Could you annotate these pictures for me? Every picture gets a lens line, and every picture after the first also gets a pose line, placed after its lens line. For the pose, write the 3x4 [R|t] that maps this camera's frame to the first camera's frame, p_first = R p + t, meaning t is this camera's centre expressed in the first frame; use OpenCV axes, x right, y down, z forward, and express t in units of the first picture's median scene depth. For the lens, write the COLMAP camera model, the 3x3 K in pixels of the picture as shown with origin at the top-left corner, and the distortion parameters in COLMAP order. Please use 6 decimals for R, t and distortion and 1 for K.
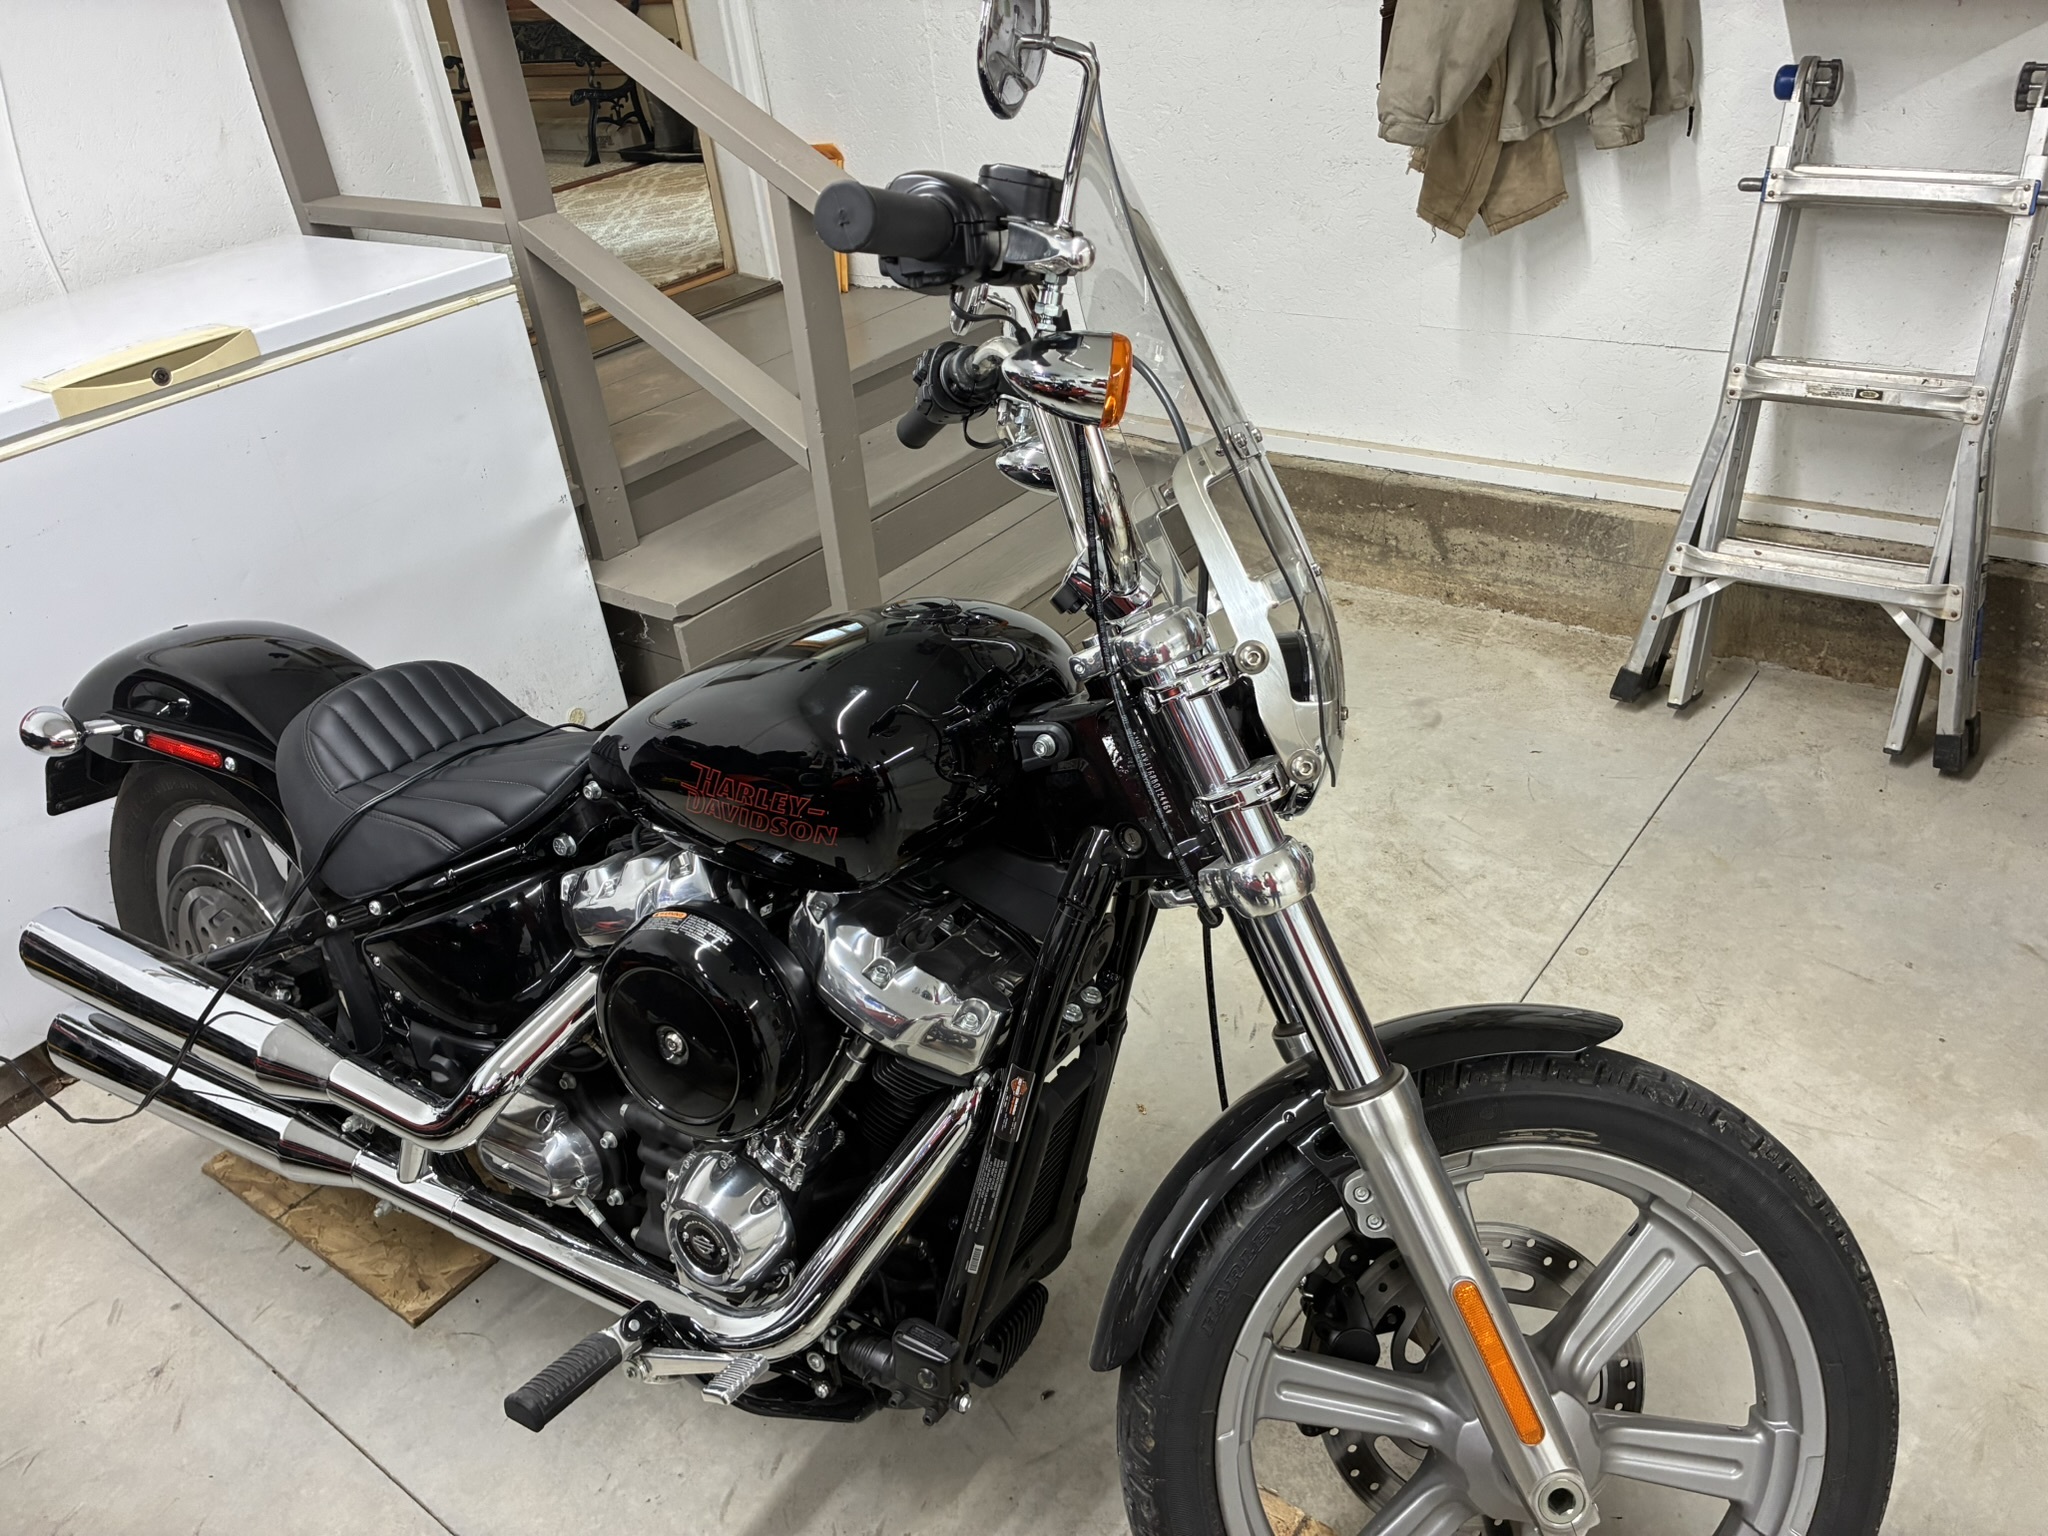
lens RADIAL K [[1550.2, 0, 1032.4], [0, 1550.2, 771.9], [0, 0, 1]] dist [0.022689, -0.036423]
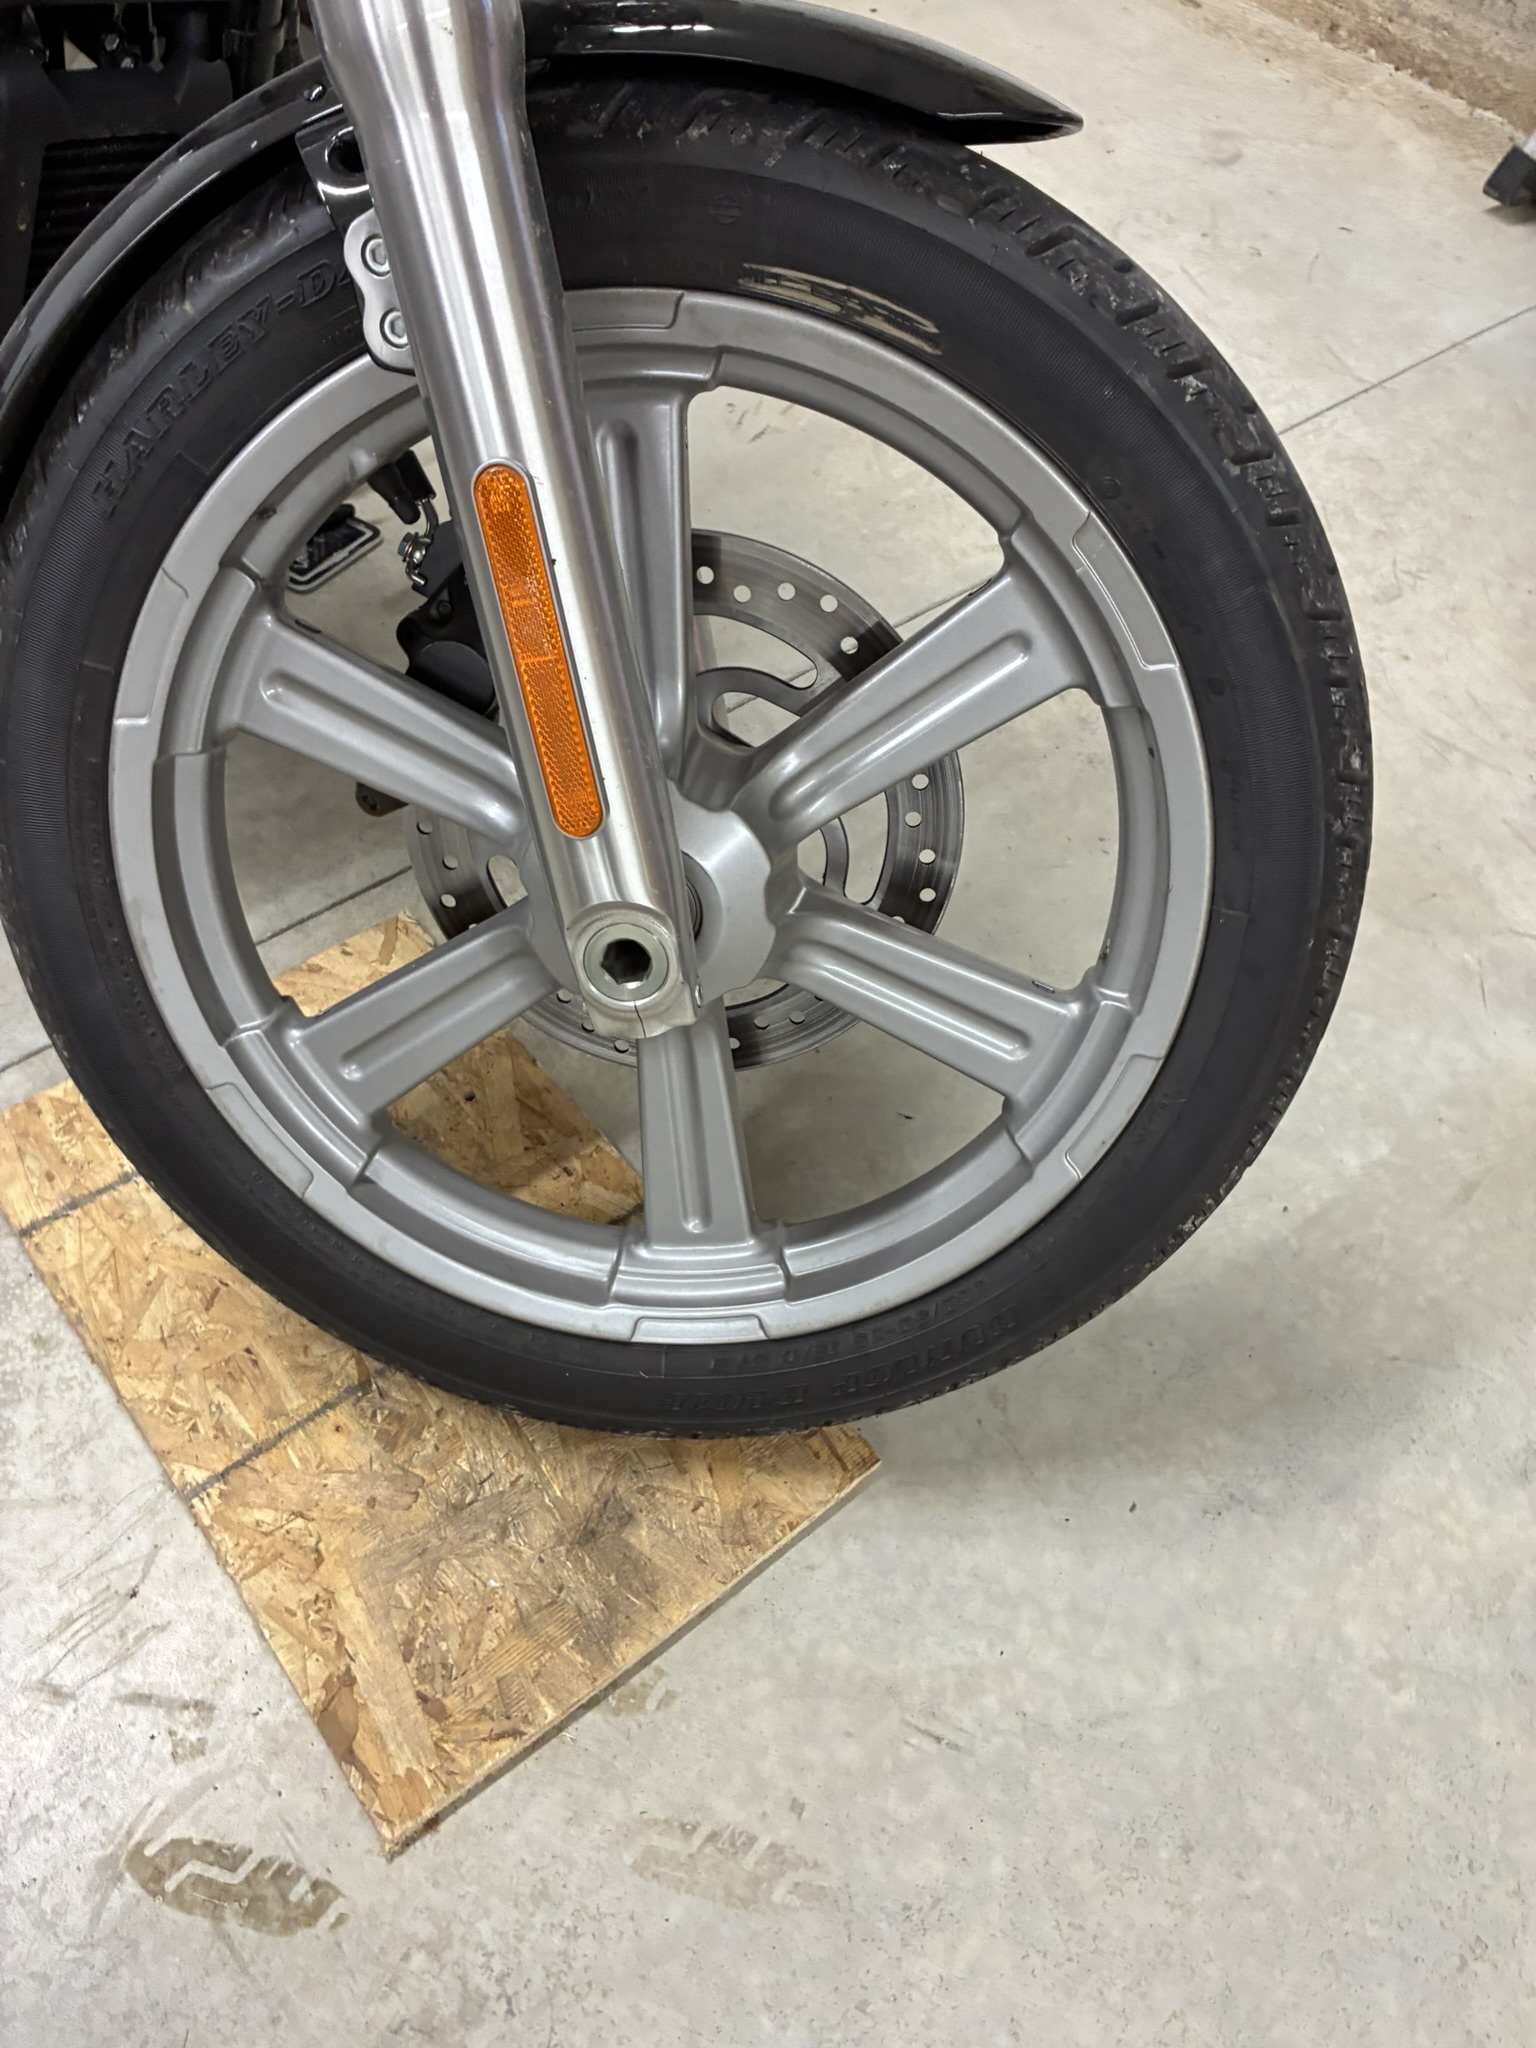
lens RADIAL K [[1580.2, 0, 768.0], [0, 1580.2, 1024.0], [0, 0, 1]] dist [0.009171, -0.048497]
pose [[0.960589, 0.276915, 0.024219, 0.349325], [-0.266386, 0.892159, 0.364817, 0.252845], [0.079417, -0.356891, 0.930764, 0.449253]]
